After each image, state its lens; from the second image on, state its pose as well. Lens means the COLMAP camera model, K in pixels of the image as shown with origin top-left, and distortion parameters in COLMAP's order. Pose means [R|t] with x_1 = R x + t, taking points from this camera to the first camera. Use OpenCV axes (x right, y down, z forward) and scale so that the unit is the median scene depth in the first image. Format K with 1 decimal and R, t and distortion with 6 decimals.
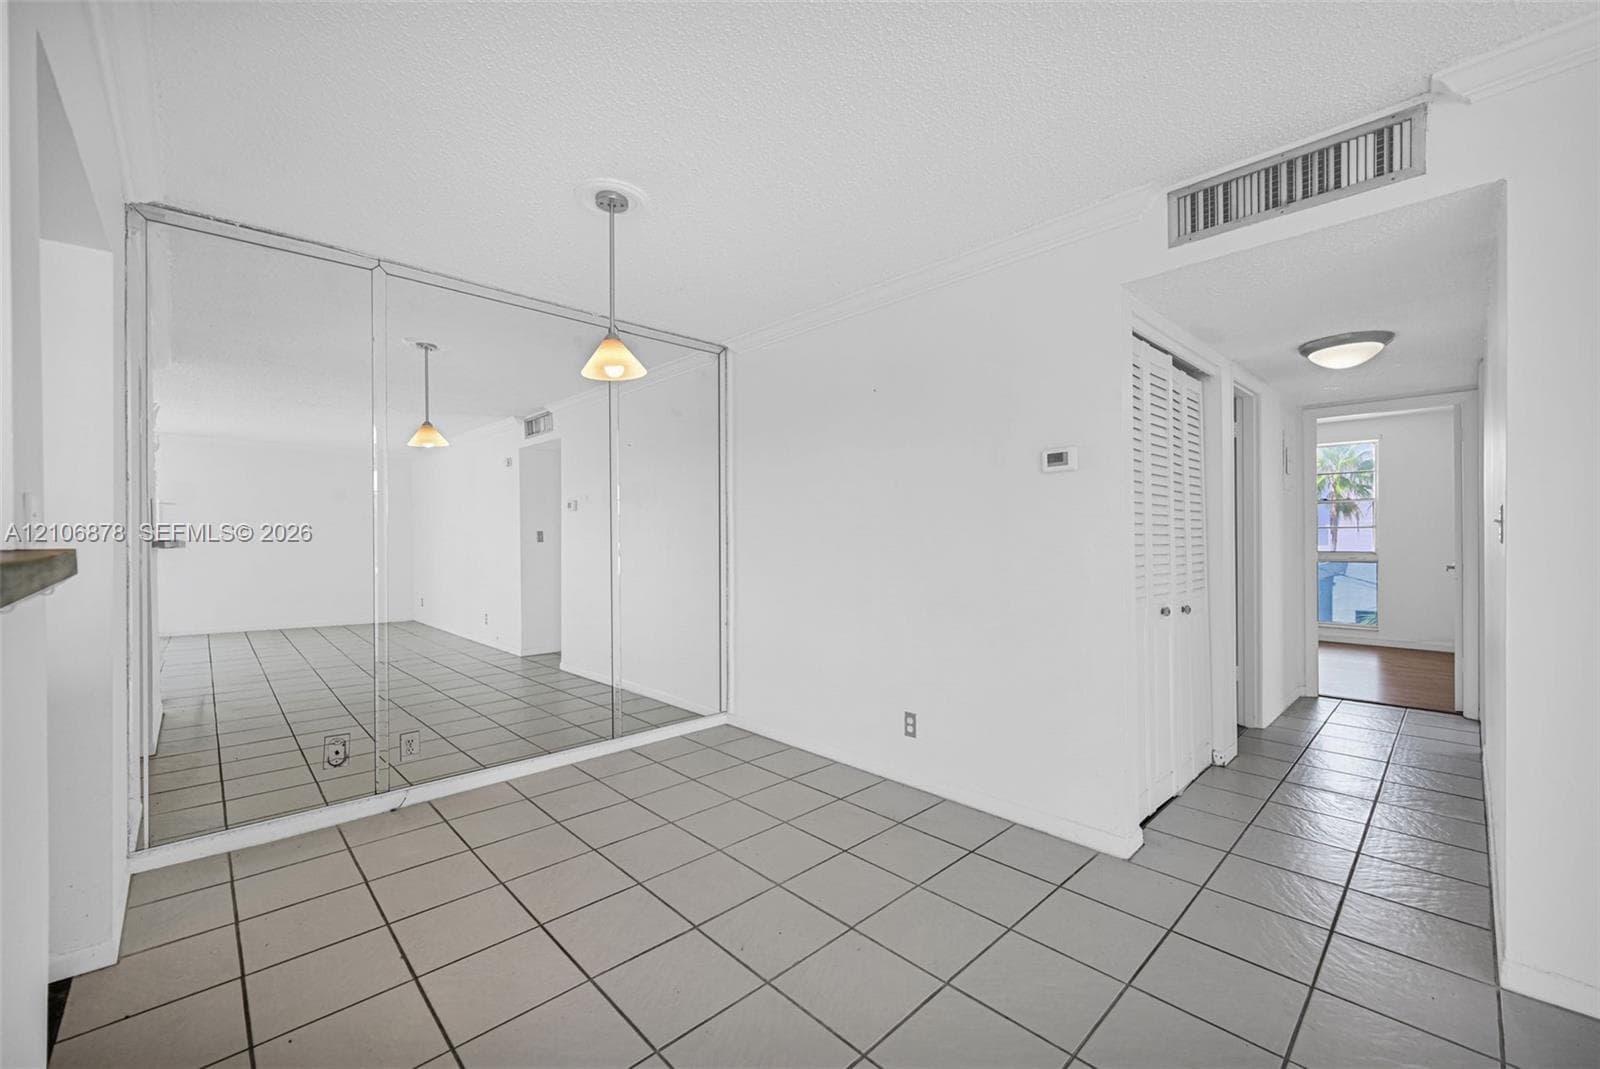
lens RADIAL K [[646.3, 0, 789.9], [0, 646.3, 550.5], [0, 0, 1]] dist [-0.002144, -0.001378]
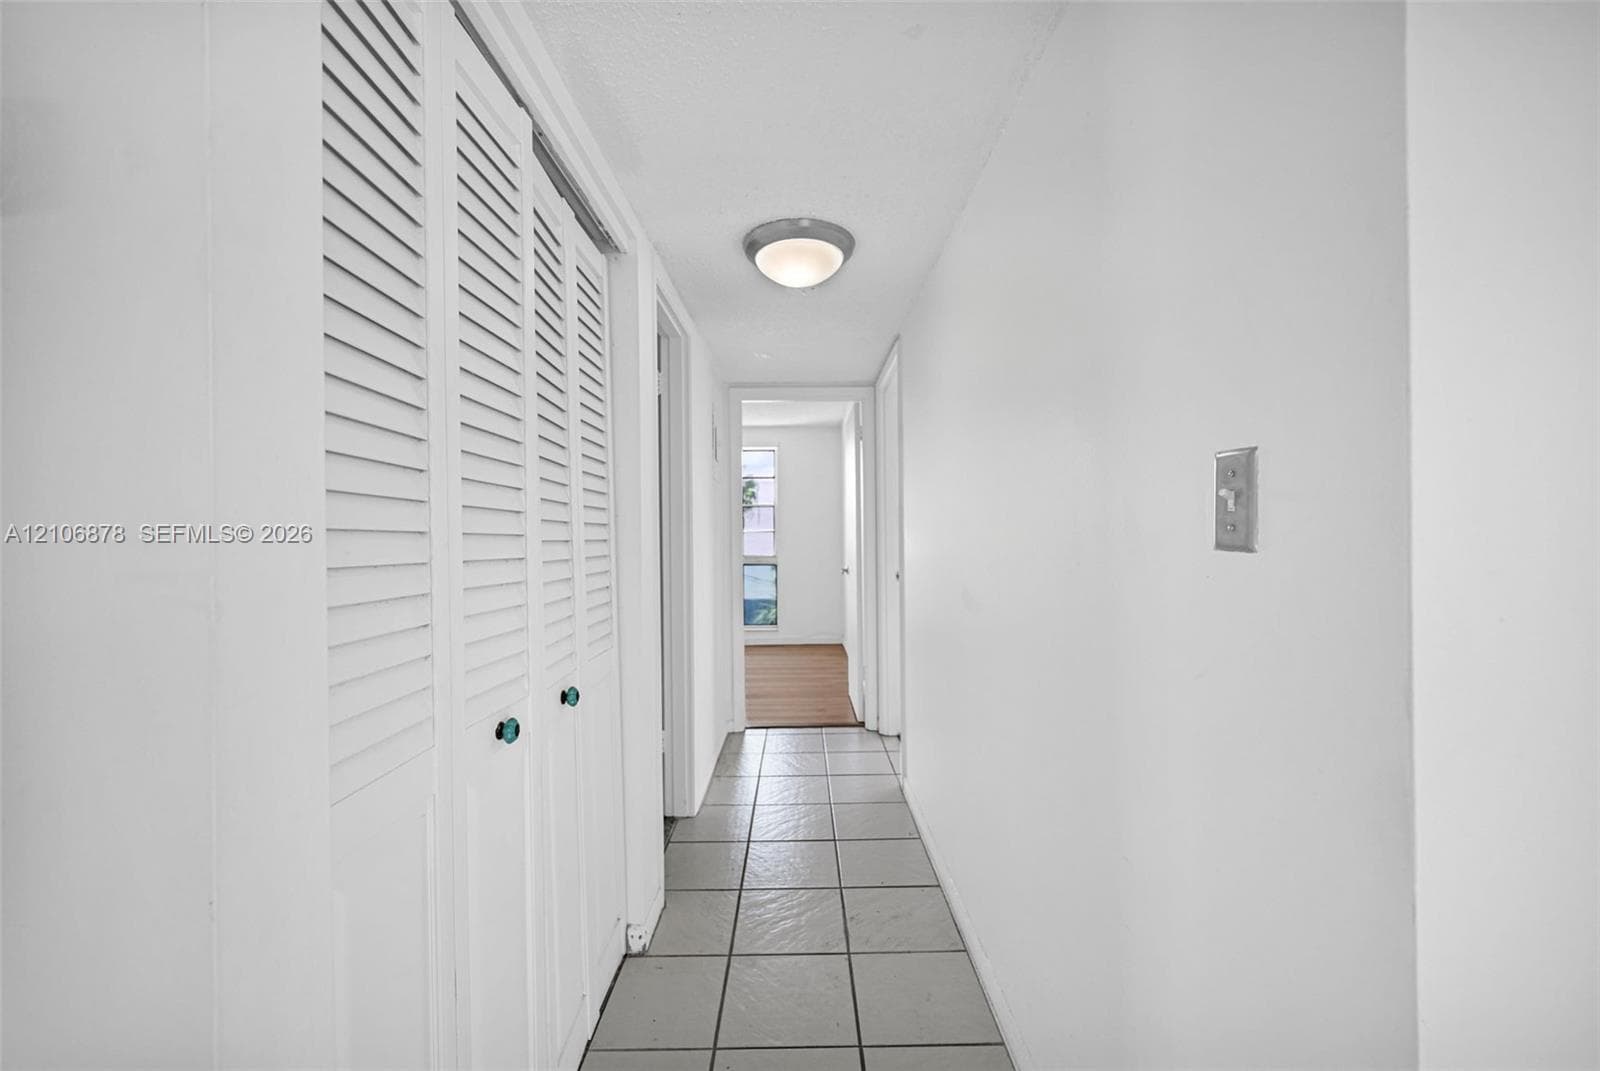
lens RADIAL K [[646.3, 0, 798.8], [0, 646.3, 539.7], [0, 0, 1]] dist [-0.002144, -0.001378]
pose [[0.691153, 0.002023, 0.722706, 0.287600], [0.007287, 0.999926, -0.009767, -0.012439], [-0.722672, 0.012017, 0.691086, 0.408572]]
